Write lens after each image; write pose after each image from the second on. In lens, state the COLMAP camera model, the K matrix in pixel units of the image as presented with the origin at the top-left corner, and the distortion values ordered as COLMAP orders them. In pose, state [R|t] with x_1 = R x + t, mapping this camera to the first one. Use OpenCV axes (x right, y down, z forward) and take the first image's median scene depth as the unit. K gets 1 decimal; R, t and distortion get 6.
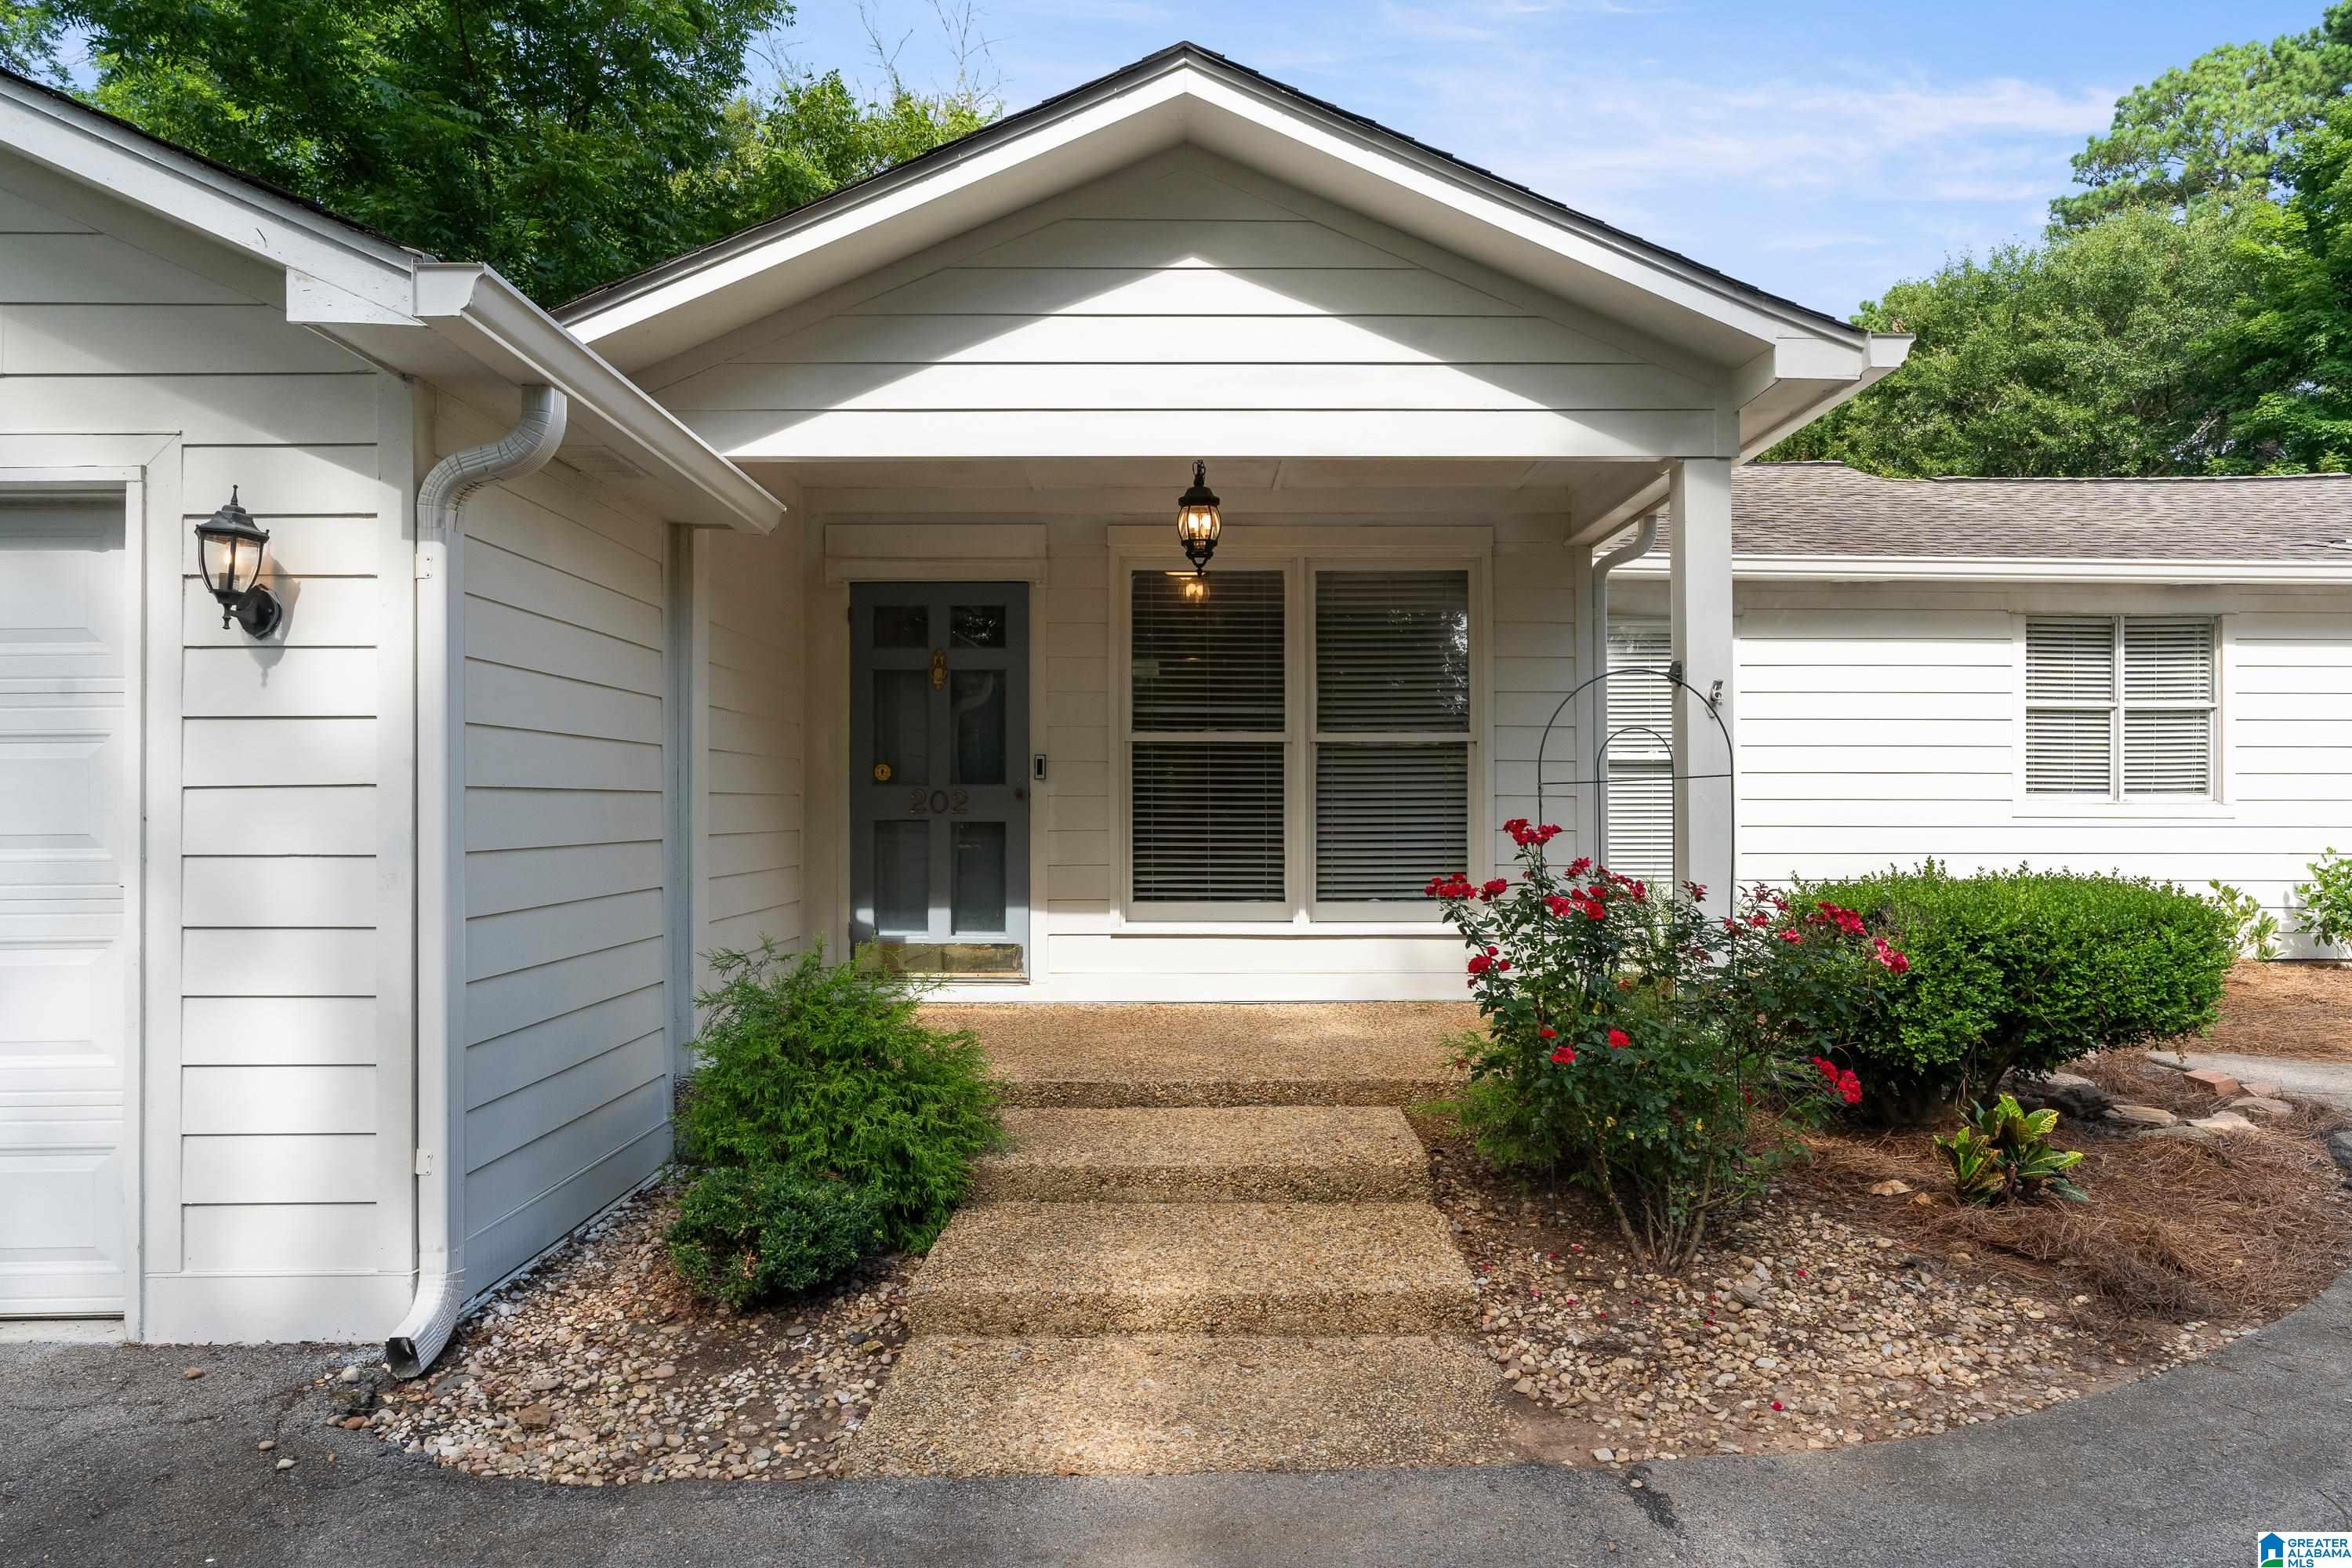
lens RADIAL K [[1371.4, 0, 1188.4], [0, 1371.4, 803.6], [0, 0, 1]] dist [-0.003542, 0.003295]
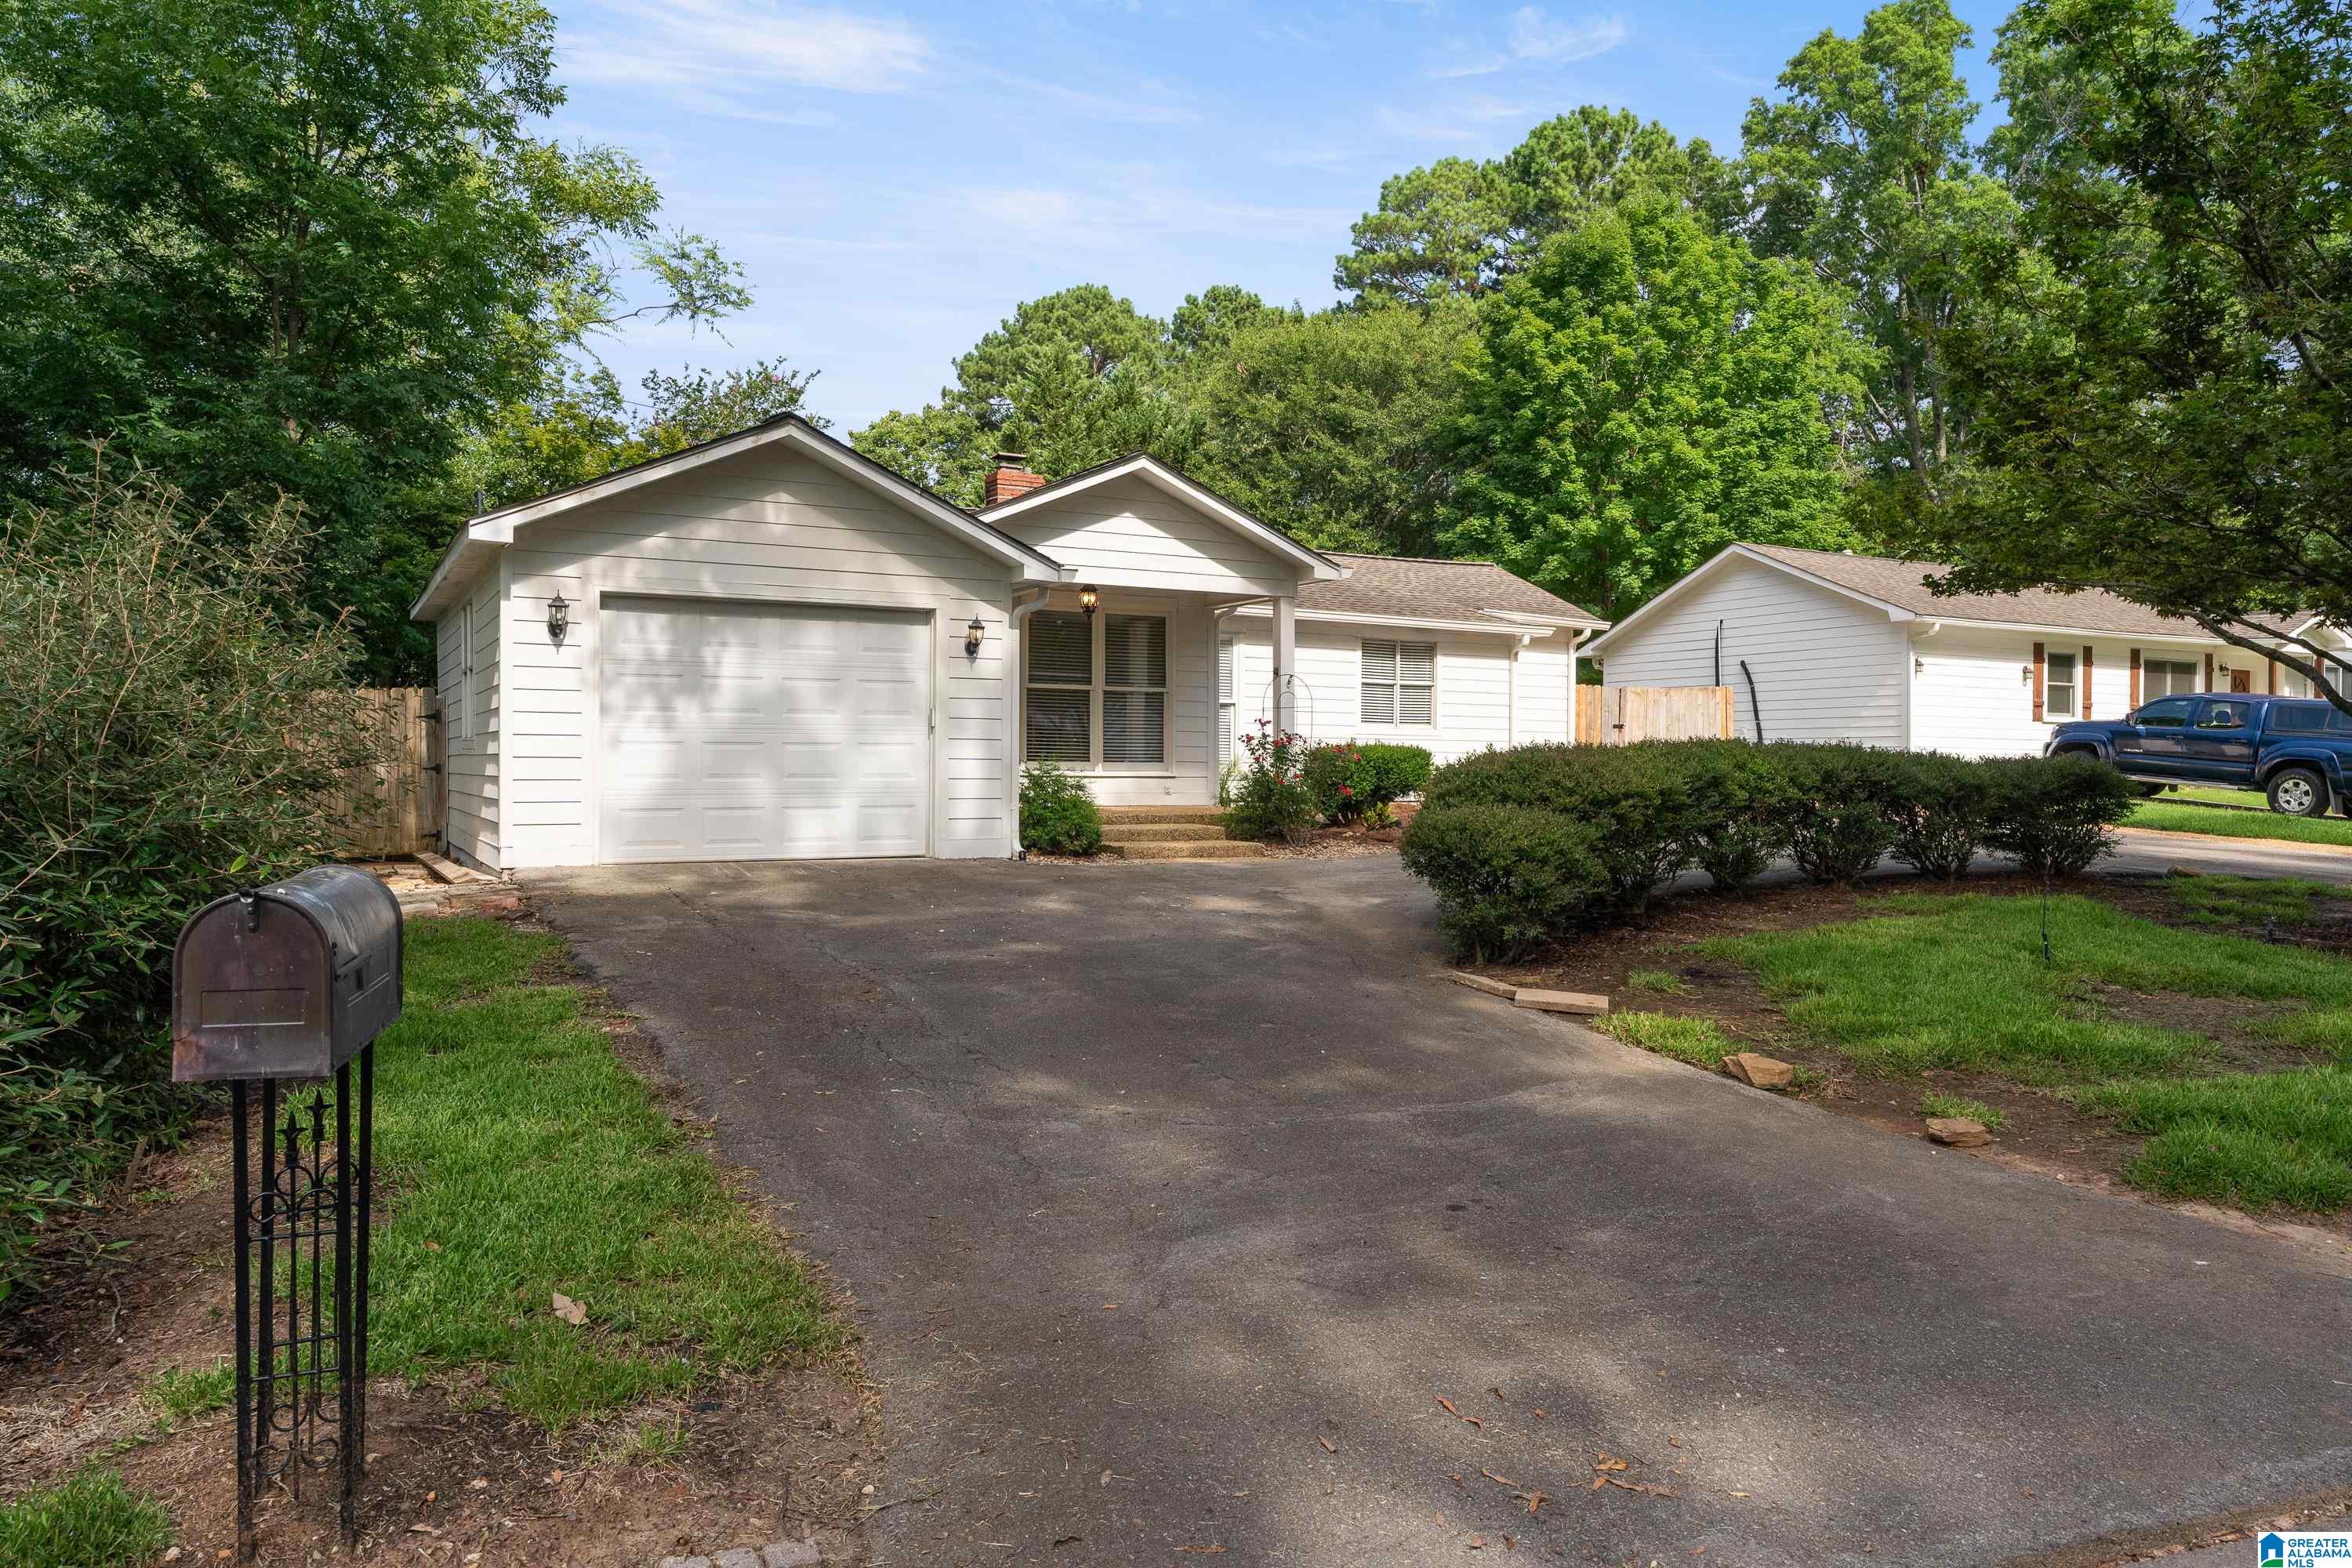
lens RADIAL K [[1584.5, 0, 1181.1], [0, 1584.5, 762.8], [0, 0, 1]] dist [-0.003506, 0.000072]
pose [[0.887007, 0.009125, 0.461667, -0.771009], [-0.012557, 0.999912, 0.004362, 0.047807], [-0.461586, -0.009666, 0.887043, -1.052883]]
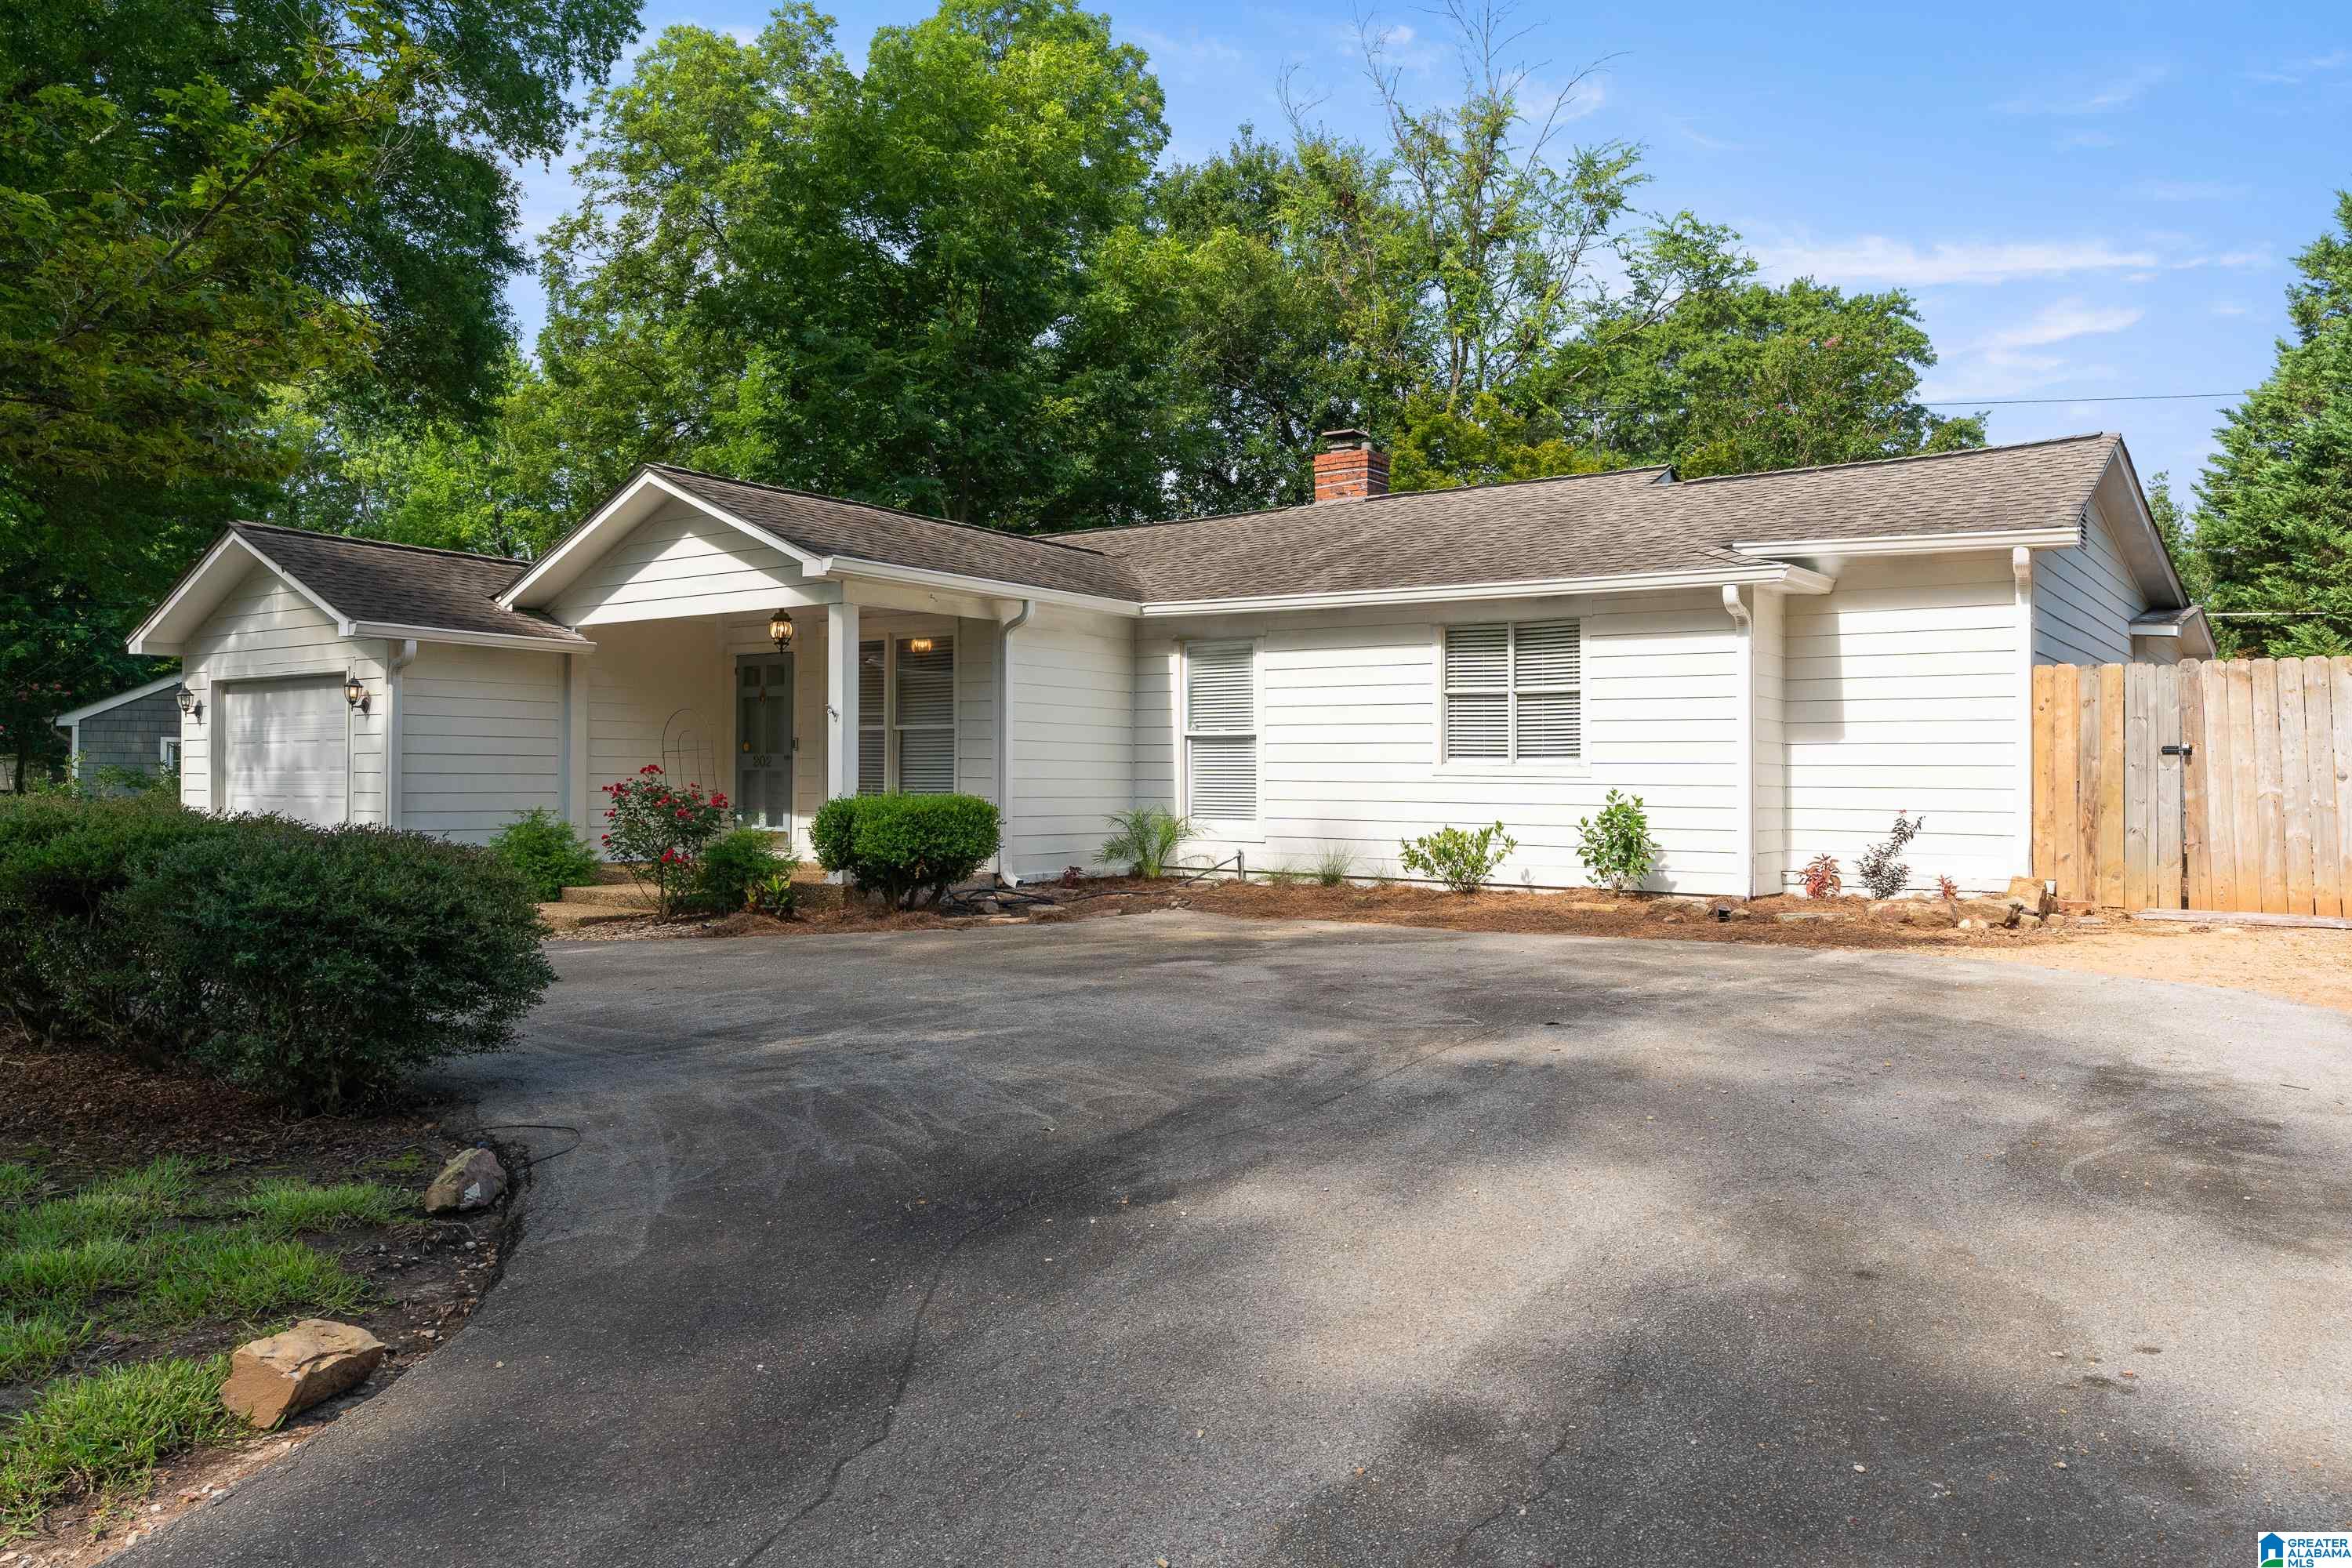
lens RADIAL K [[1584.5, 0, 1165.5], [0, 1584.5, 777.7], [0, 0, 1]] dist [-0.003506, 0.000072]
pose [[0.801726, 0.006948, -0.597651, 1.325634], [-0.006456, 0.999975, 0.002964, 0.009447], [0.597656, 0.001482, 0.801751, -0.411137]]
